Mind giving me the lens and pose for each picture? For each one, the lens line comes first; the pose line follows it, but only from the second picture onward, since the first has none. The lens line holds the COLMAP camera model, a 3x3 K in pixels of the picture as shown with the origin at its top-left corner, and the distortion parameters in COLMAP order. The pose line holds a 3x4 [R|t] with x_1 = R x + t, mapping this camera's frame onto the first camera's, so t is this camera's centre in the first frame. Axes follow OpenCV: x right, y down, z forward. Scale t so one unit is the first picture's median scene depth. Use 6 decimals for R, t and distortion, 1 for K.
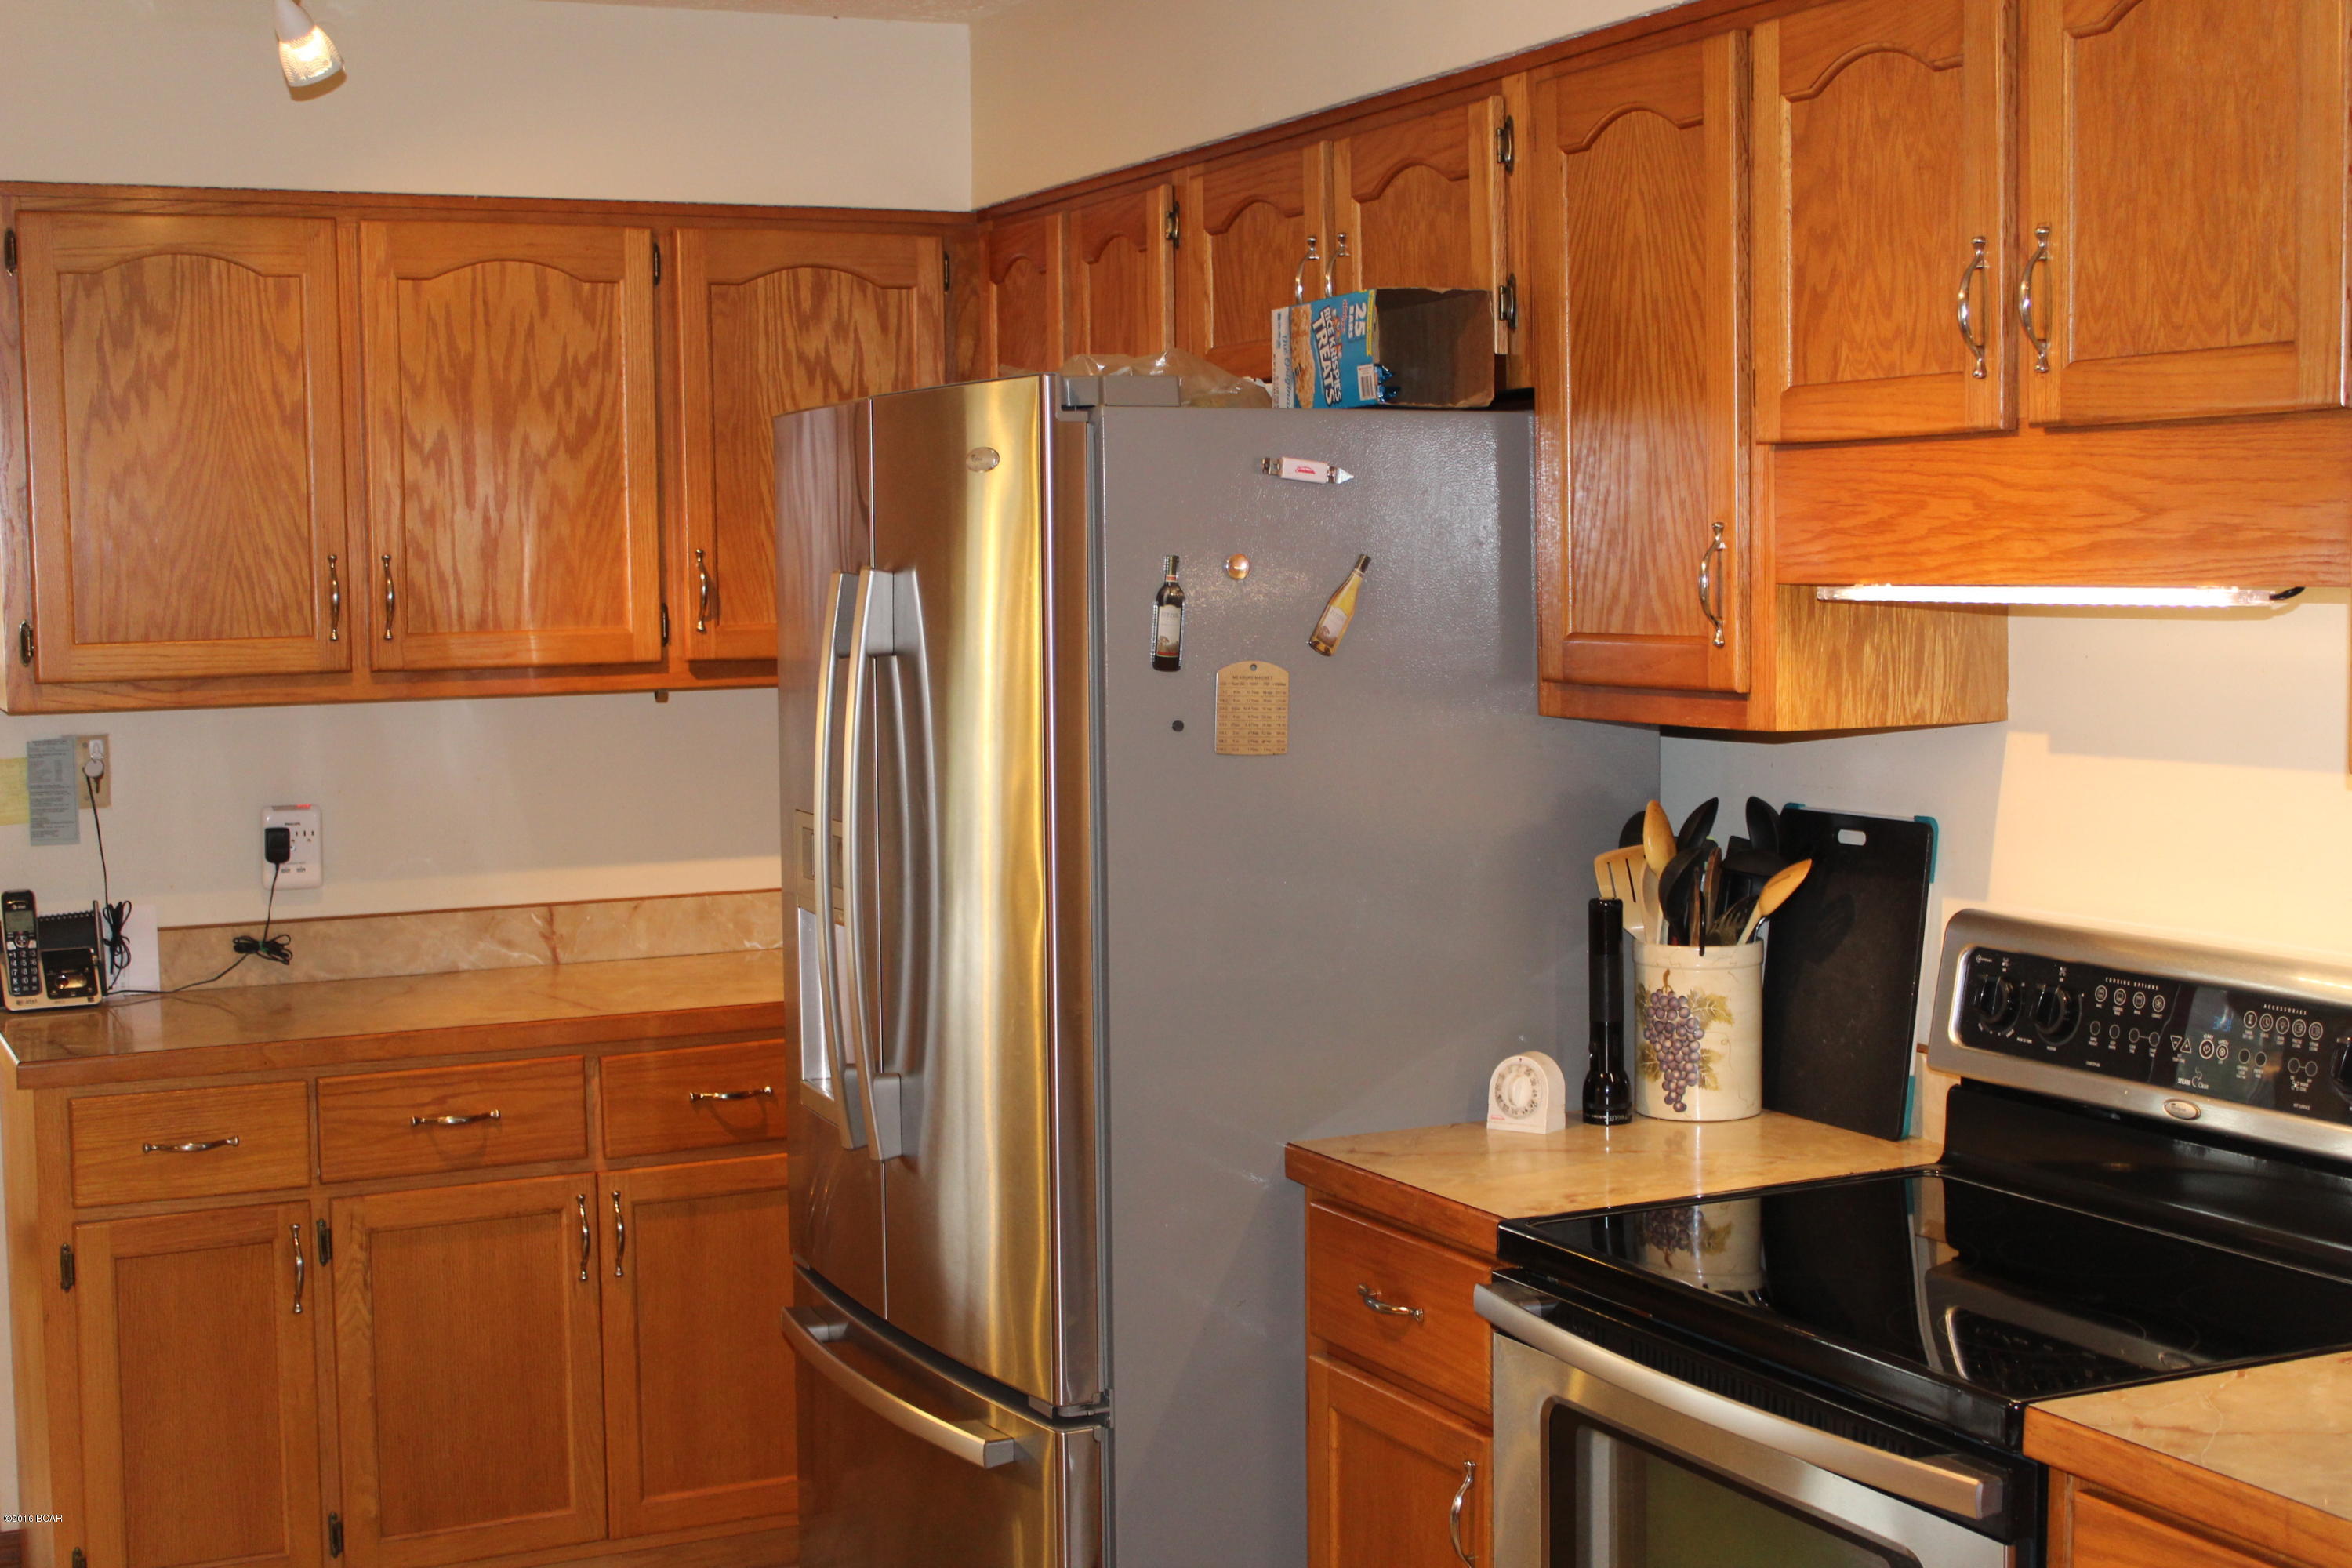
lens RADIAL K [[3096.9, 0, 1176.4], [0, 3096.9, 786.1], [0, 0, 1]] dist [-0.034578, 0.000000]
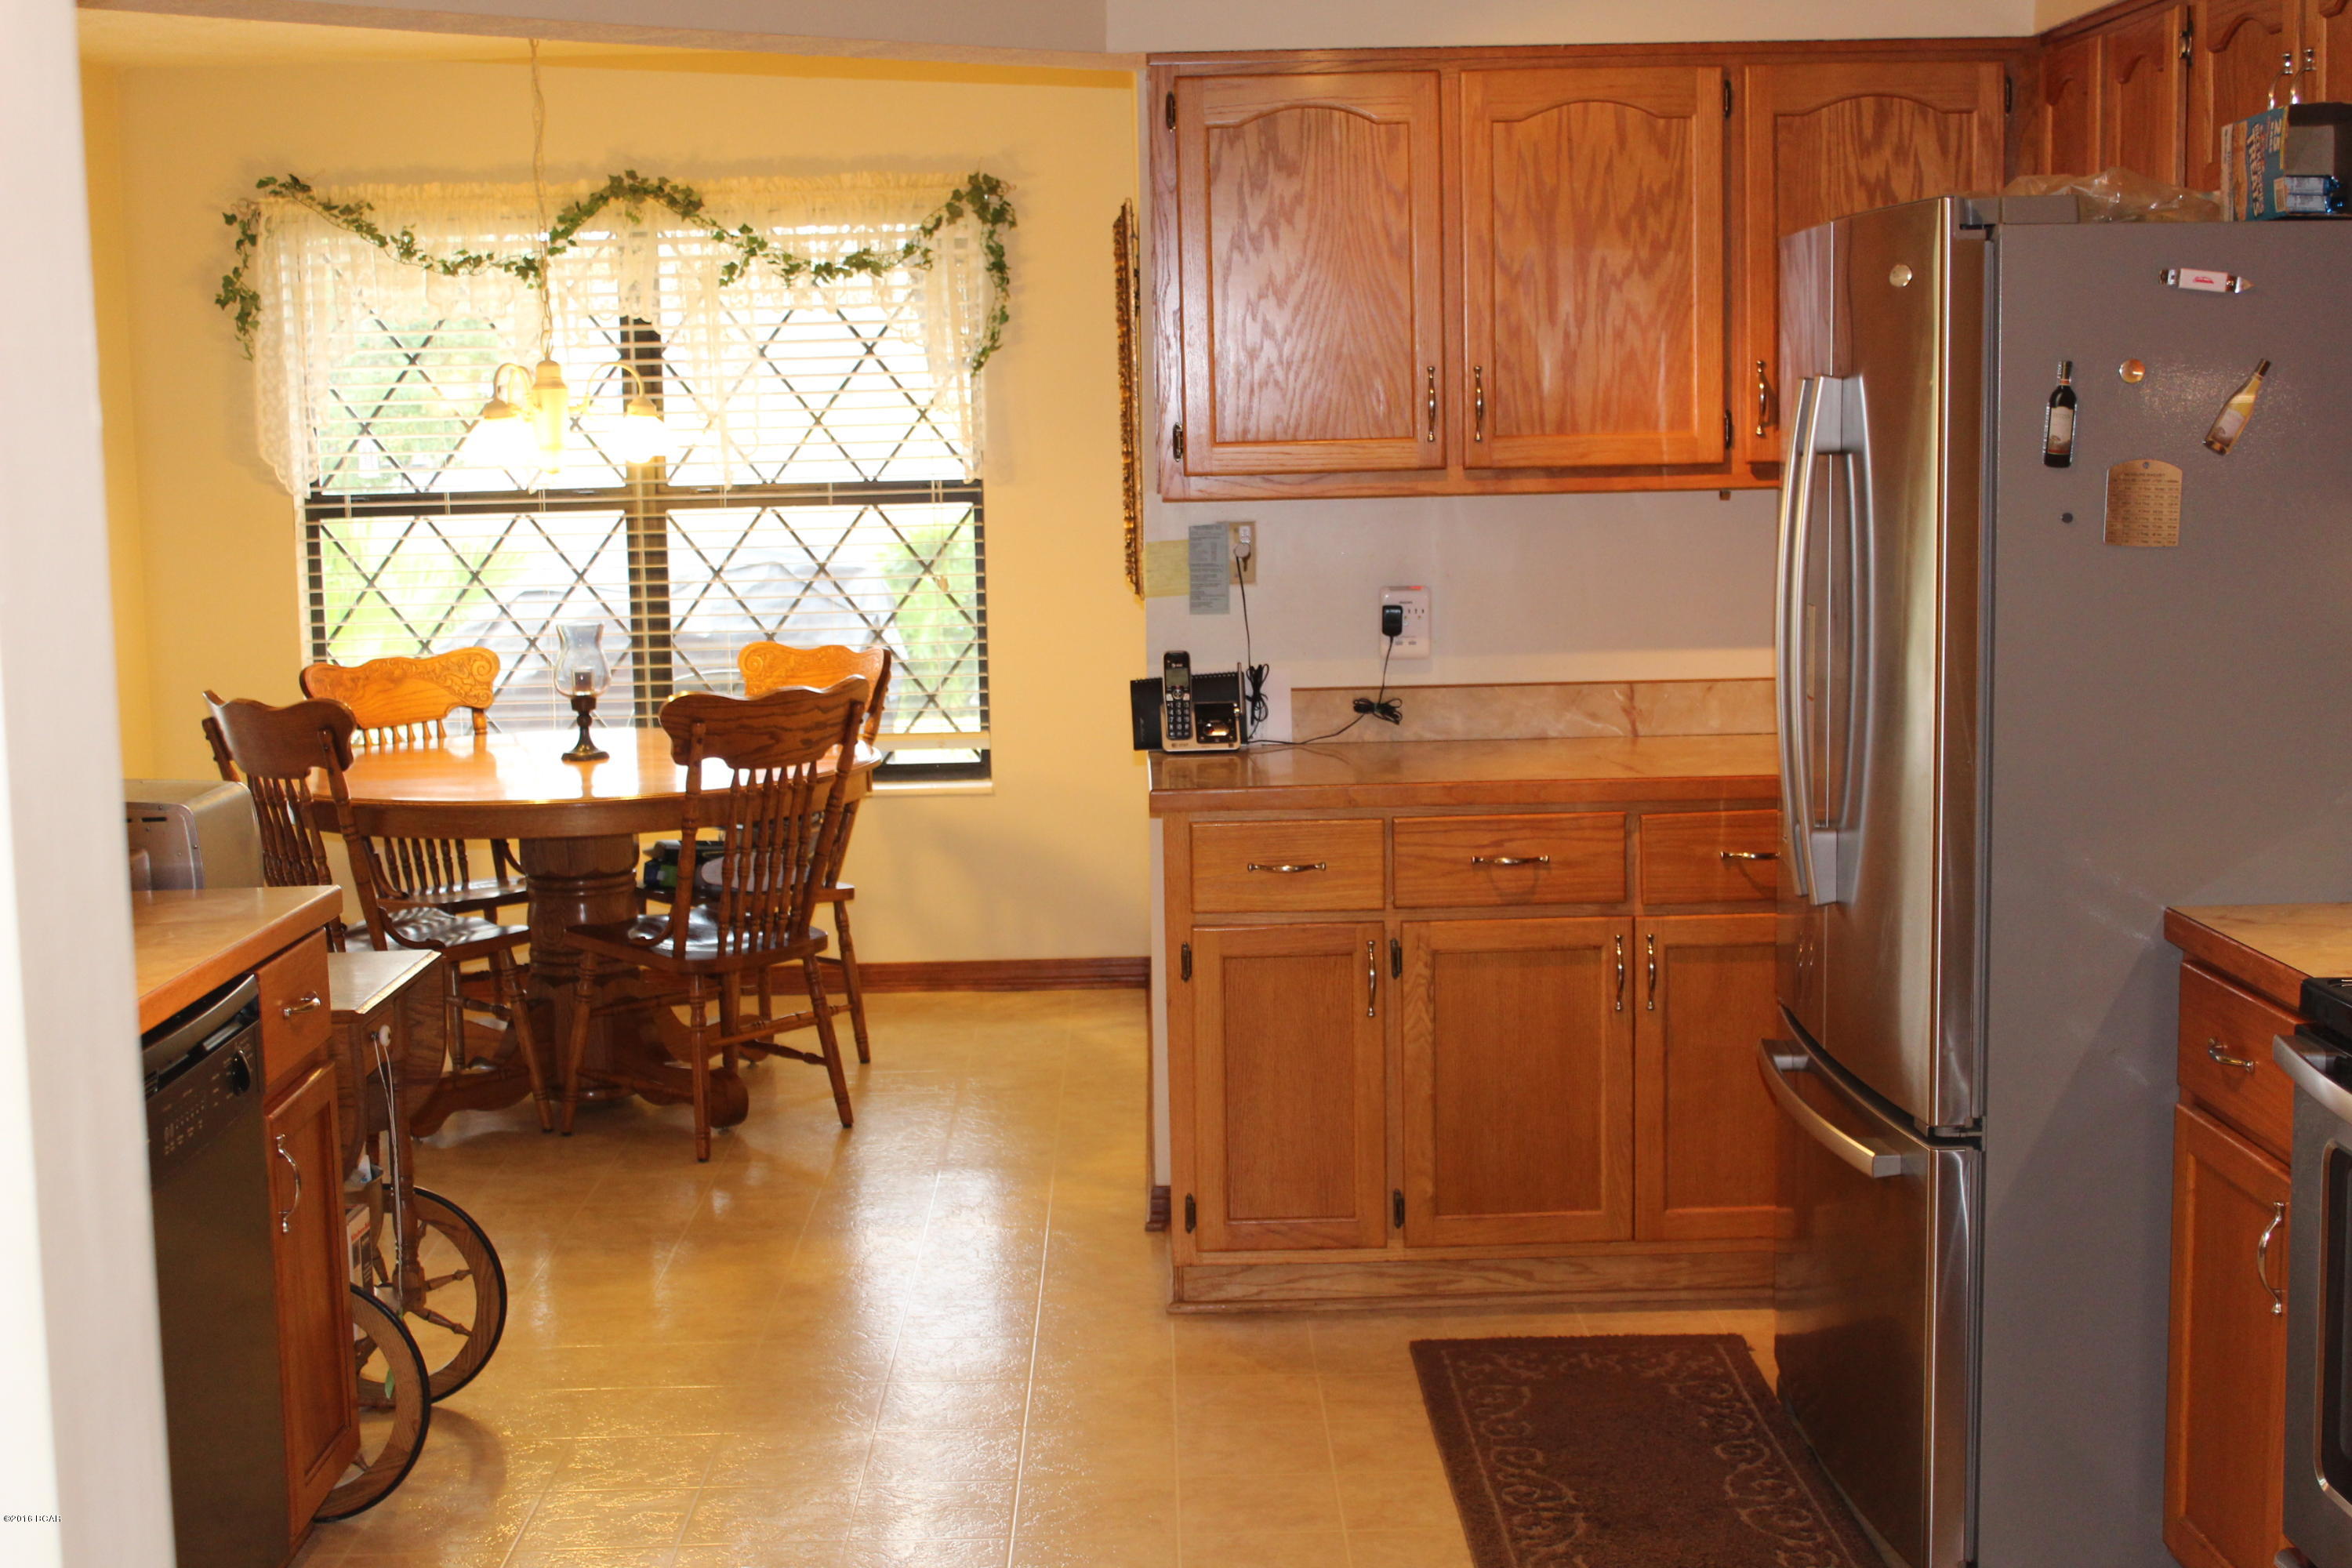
lens RADIAL K [[3096.9, 0, 1168.8], [0, 3096.9, 778.9], [0, 0, 1]] dist [-0.034578, 0.000000]
pose [[0.907404, 0.048530, -0.417449, 0.131038], [-0.025260, 0.997812, 0.061093, 0.010620], [0.419500, -0.044892, 0.906645, -0.094307]]
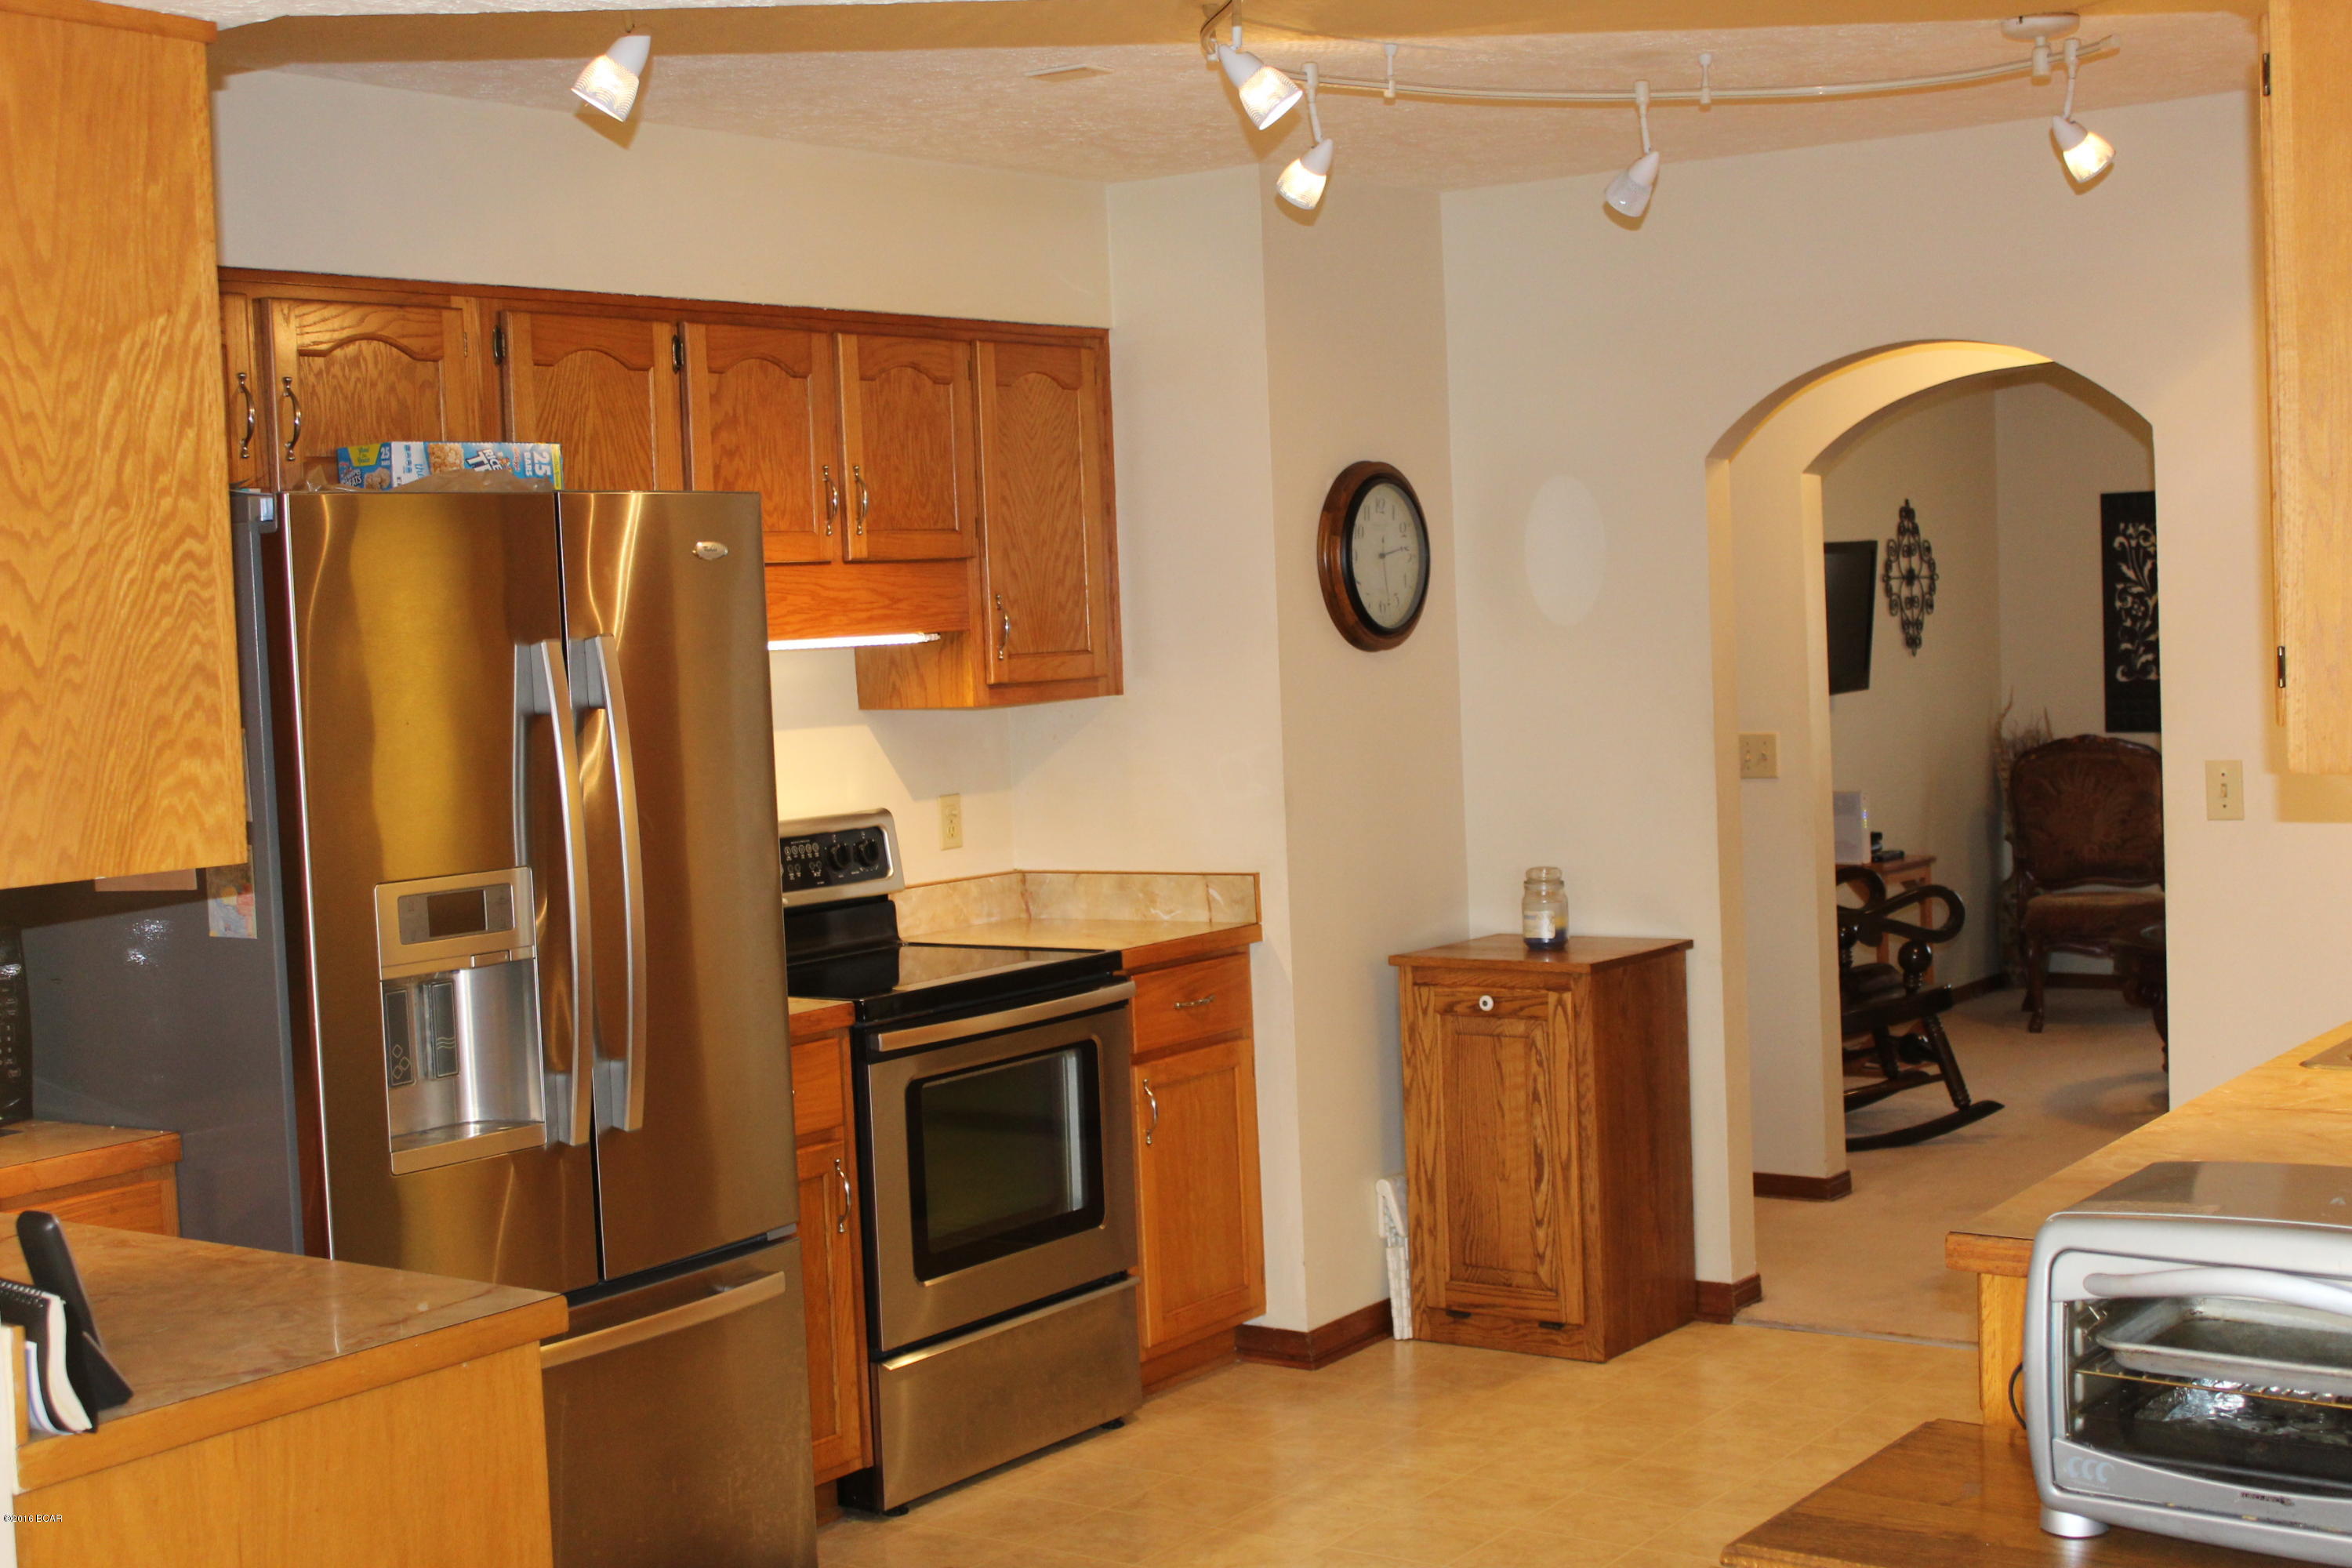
lens RADIAL K [[3096.9, 0, 1177.7], [0, 3096.9, 778.2], [0, 0, 1]] dist [-0.034578, 0.000000]
pose [[-0.489911, -0.016086, 0.871624, -1.039846], [0.113424, 0.990155, 0.082025, -0.074080], [-0.864362, 0.139048, -0.483264, 1.160378]]
